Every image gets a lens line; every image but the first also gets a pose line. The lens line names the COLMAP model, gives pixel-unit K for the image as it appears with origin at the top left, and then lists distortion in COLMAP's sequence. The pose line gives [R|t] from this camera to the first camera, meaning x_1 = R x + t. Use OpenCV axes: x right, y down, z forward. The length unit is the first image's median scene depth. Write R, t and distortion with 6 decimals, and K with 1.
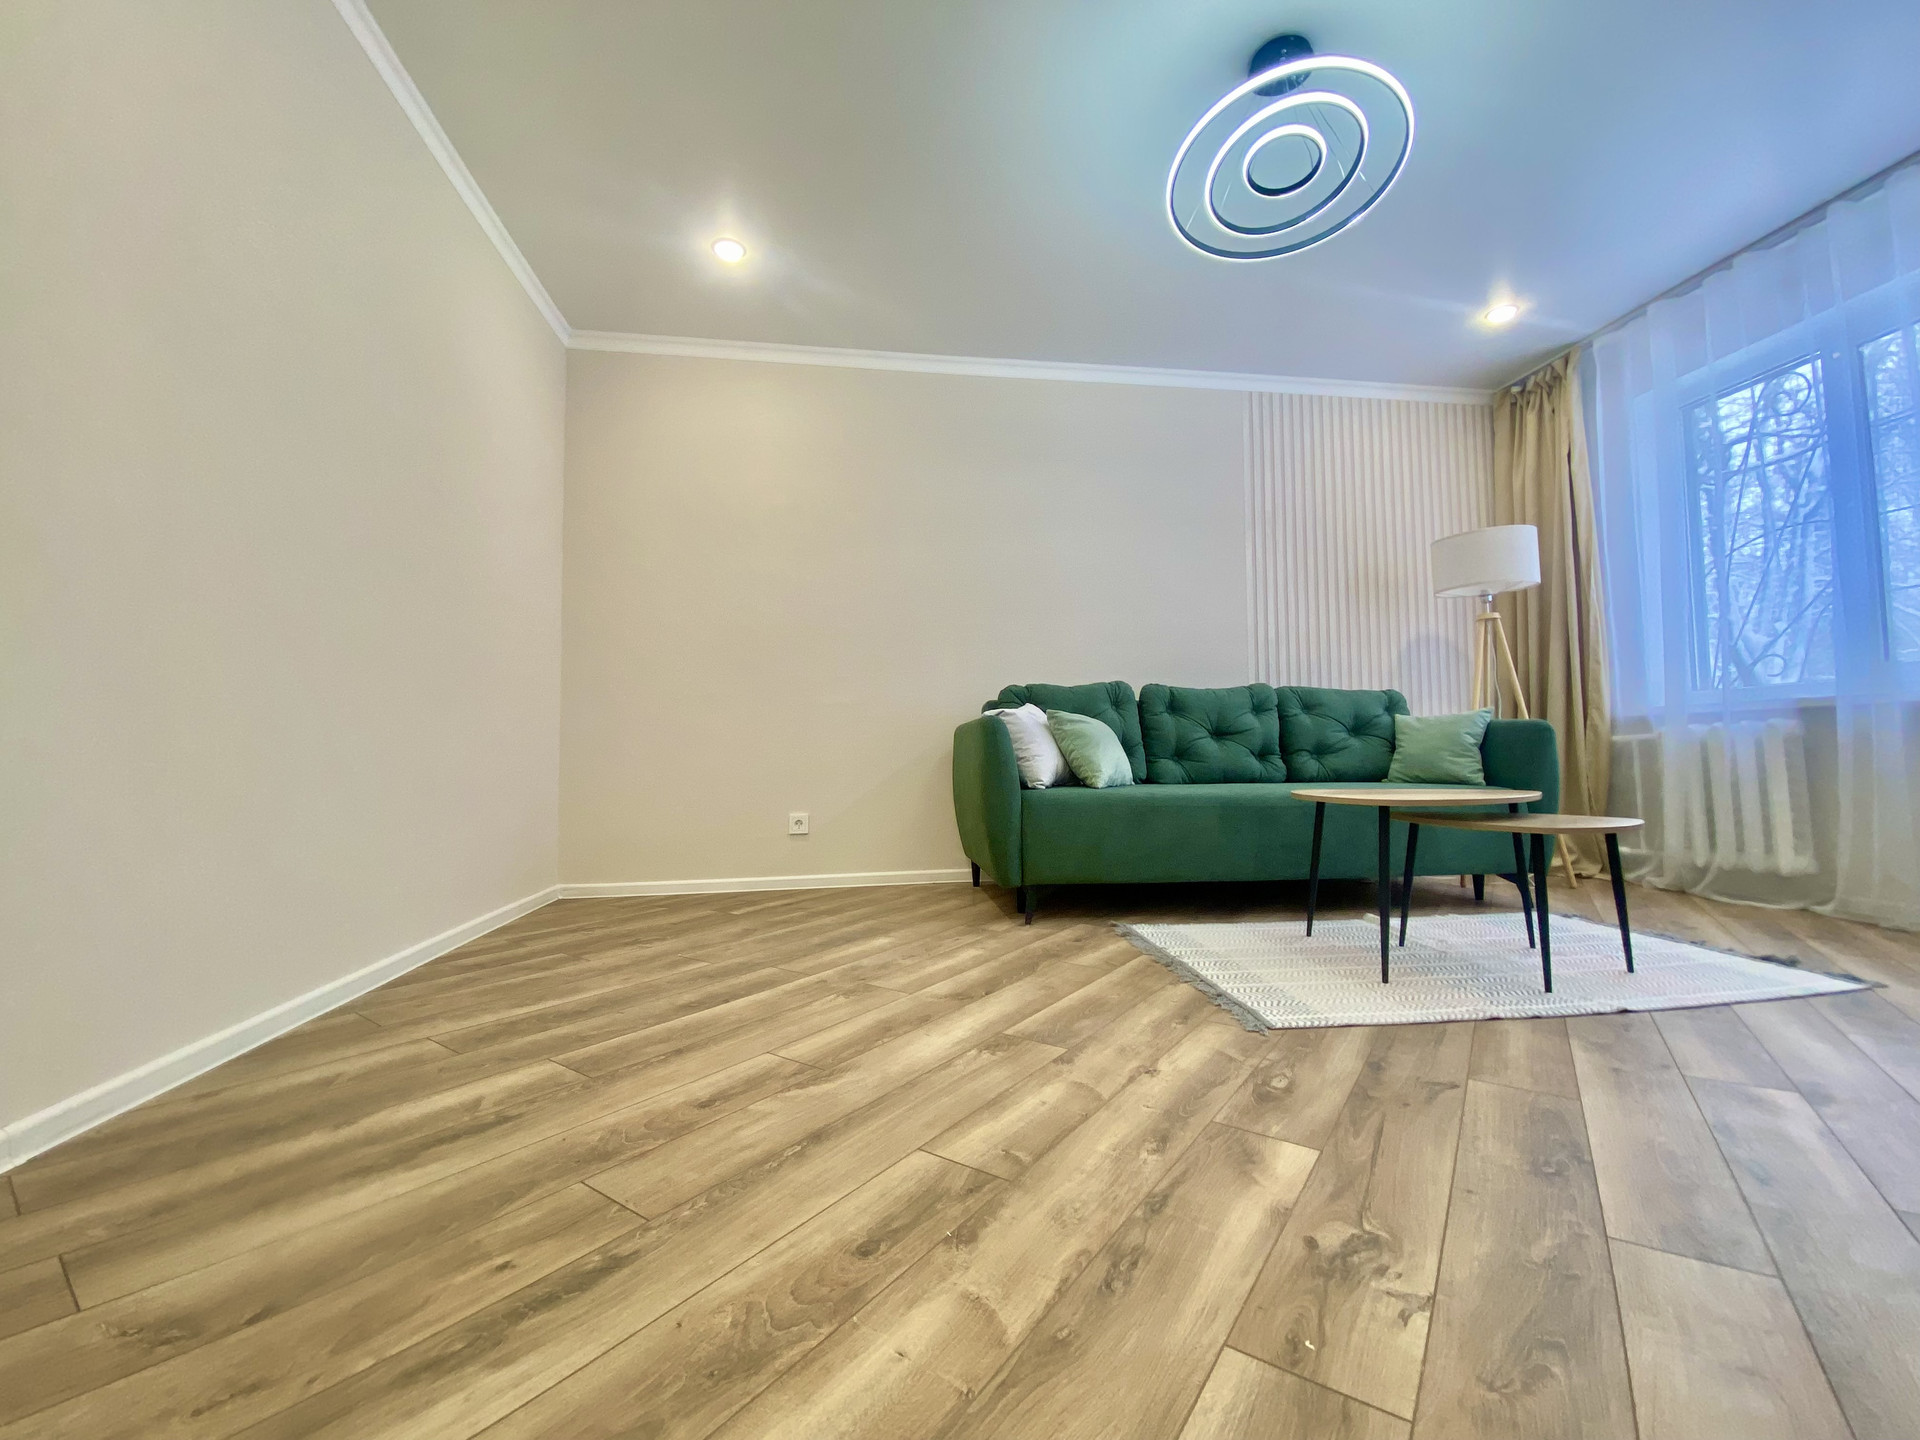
lens RADIAL K [[767.3, 0, 955.2], [0, 767.3, 723.0], [0, 0, 1]] dist [0.009347, -0.015790]
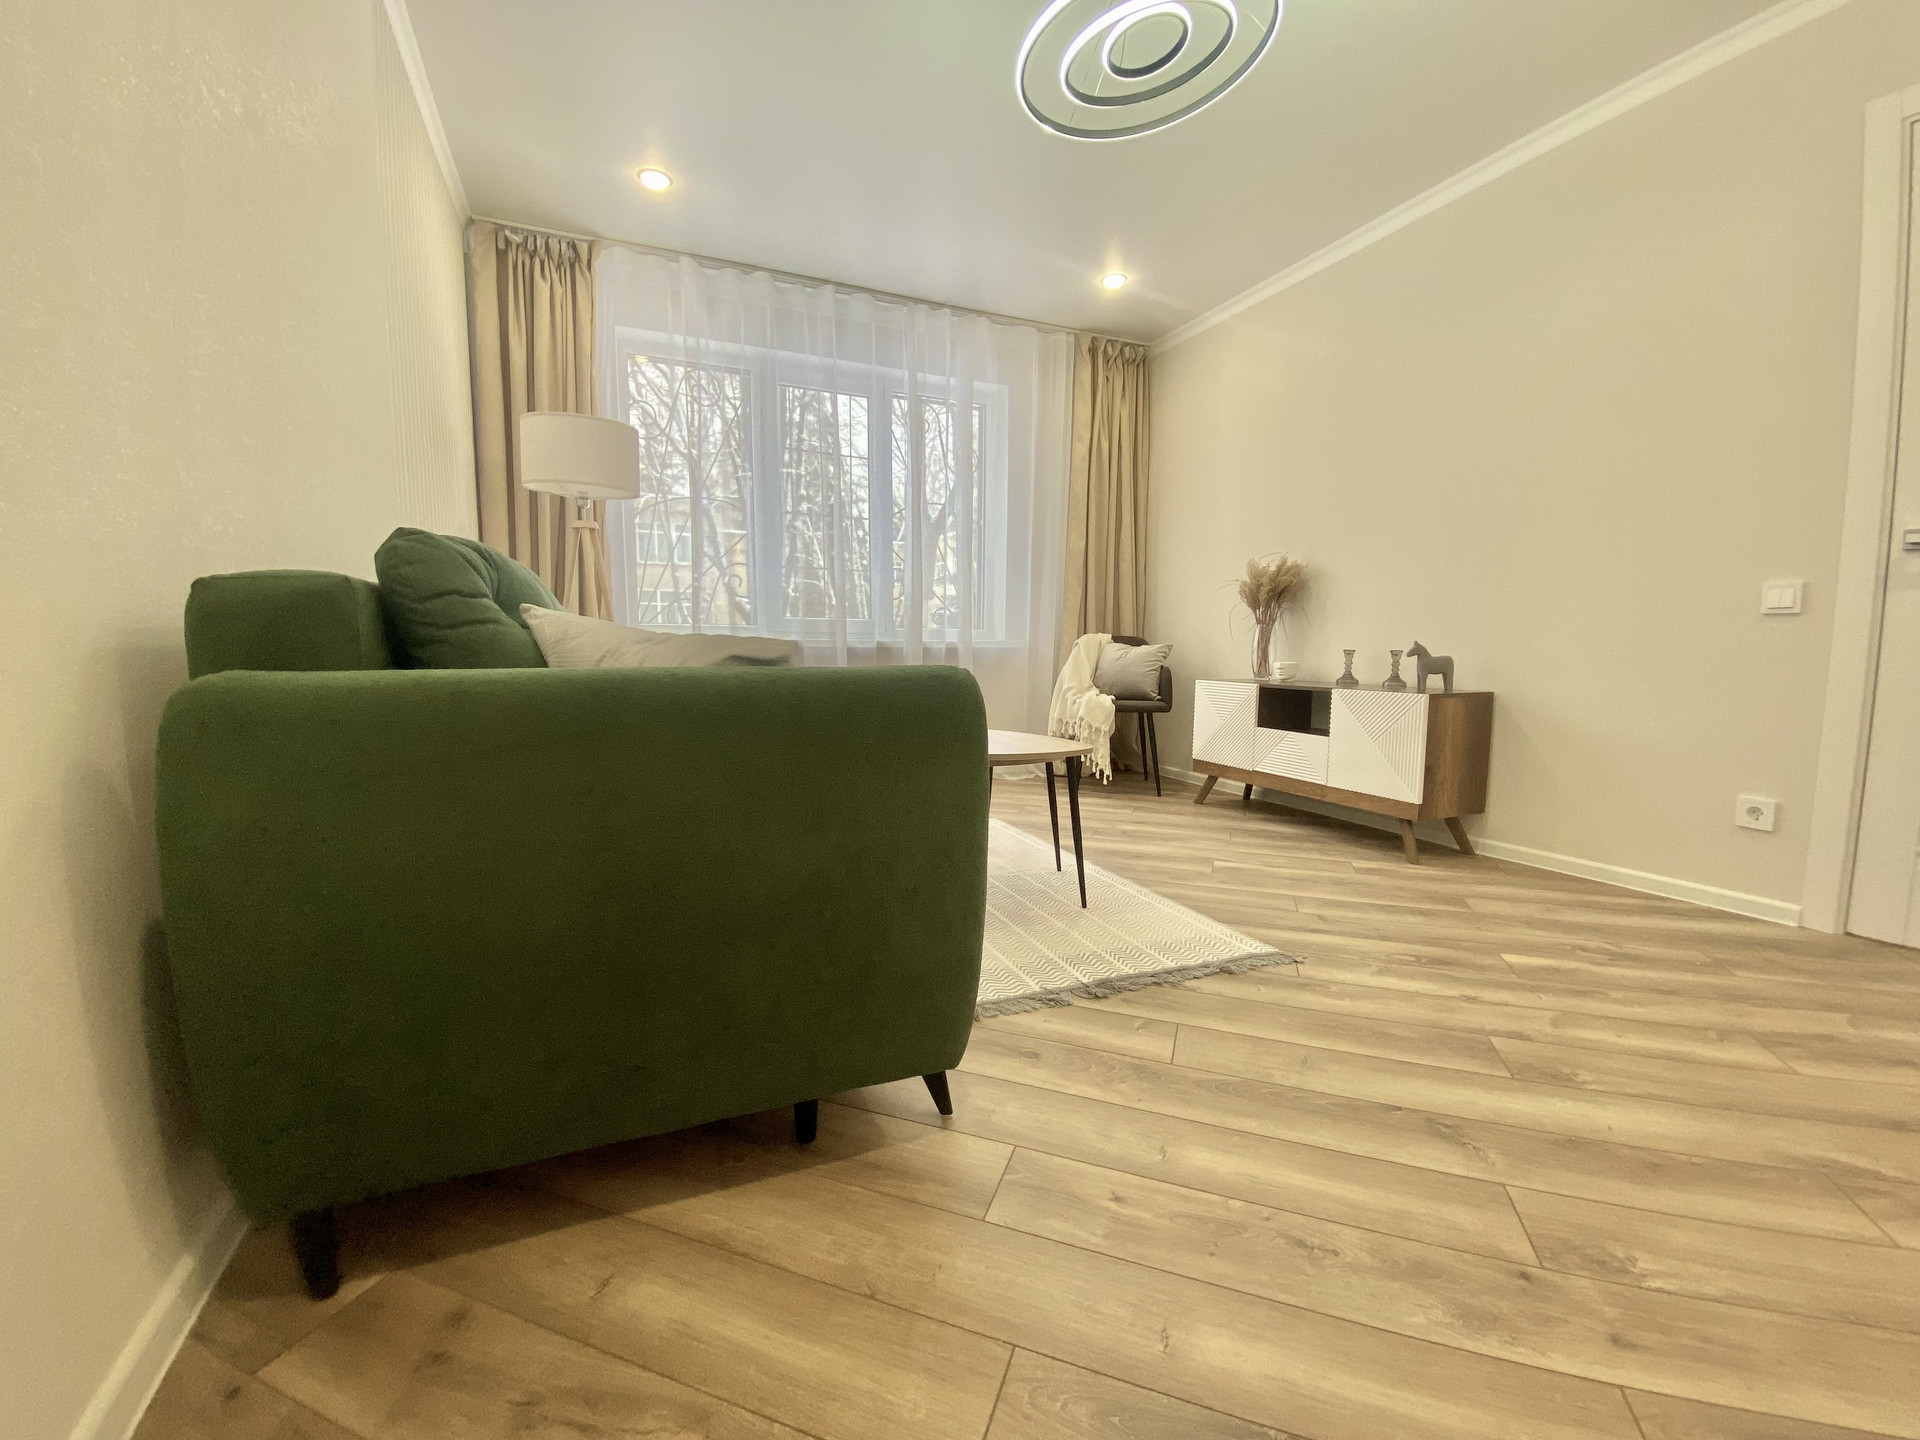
lens RADIAL K [[767.3, 0, 955.2], [0, 767.3, 723.0], [0, 0, 1]] dist [0.009347, -0.015790]
pose [[-0.259930, -0.094310, 0.961011, -0.394589], [-0.044954, 0.995322, 0.085519, -0.017968], [-0.964581, -0.020972, -0.262953, 1.308900]]
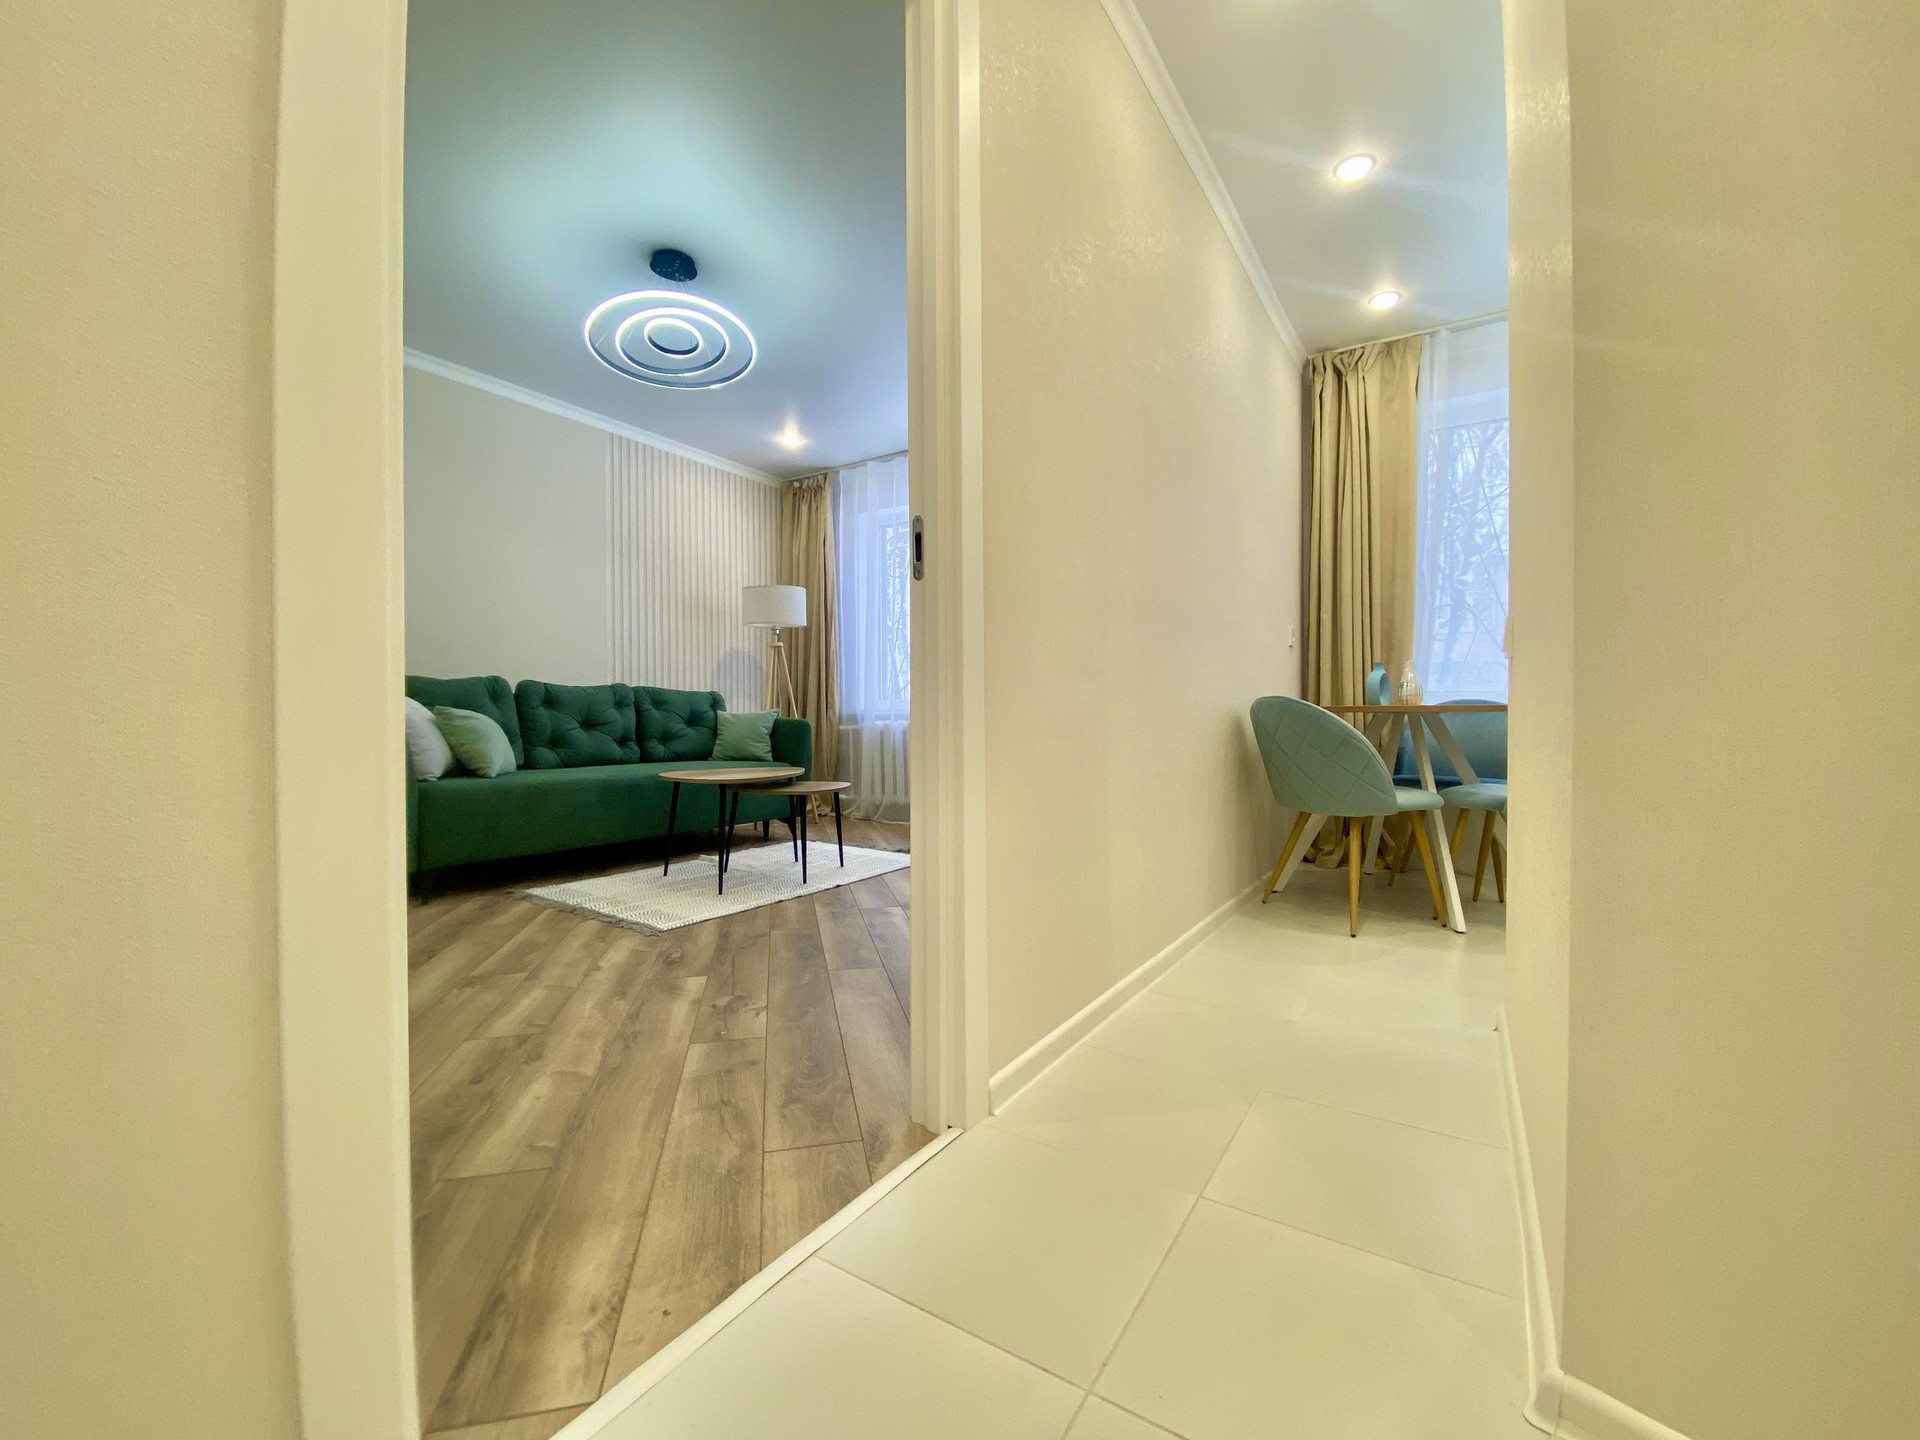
lens RADIAL K [[767.3, 0, 955.2], [0, 767.3, 723.0], [0, 0, 1]] dist [0.009347, -0.015790]
pose [[0.656097, 0.001243, 0.754676, -0.274384], [-0.038740, 0.998736, 0.032034, -0.072489], [-0.753682, -0.050254, 0.655315, -0.330550]]
